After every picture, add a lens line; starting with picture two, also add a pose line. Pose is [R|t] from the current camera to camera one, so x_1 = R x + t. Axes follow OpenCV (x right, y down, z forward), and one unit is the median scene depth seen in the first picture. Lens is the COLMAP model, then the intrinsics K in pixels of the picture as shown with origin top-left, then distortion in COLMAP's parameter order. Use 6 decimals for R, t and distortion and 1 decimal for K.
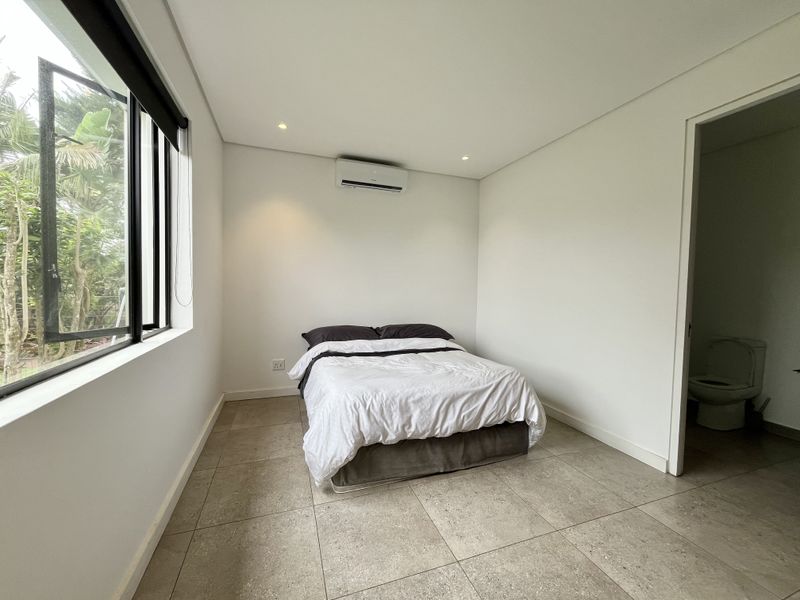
lens RADIAL K [[323.1, 0, 397.2], [0, 323.1, 298.1], [0, 0, 1]] dist [-0.002519, -0.000575]
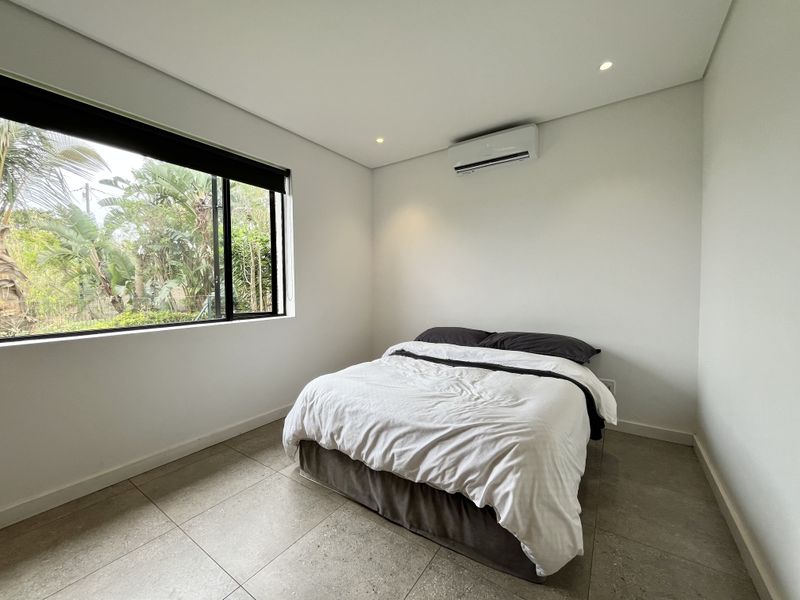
lens RADIAL K [[323.1, 0, 397.2], [0, 323.1, 298.1], [0, 0, 1]] dist [-0.002519, -0.000575]
pose [[0.586090, 0.004592, -0.810233, 0.788601], [-0.011498, 0.999930, -0.002650, 0.012053], [0.810164, 0.010870, 0.586102, 0.557746]]
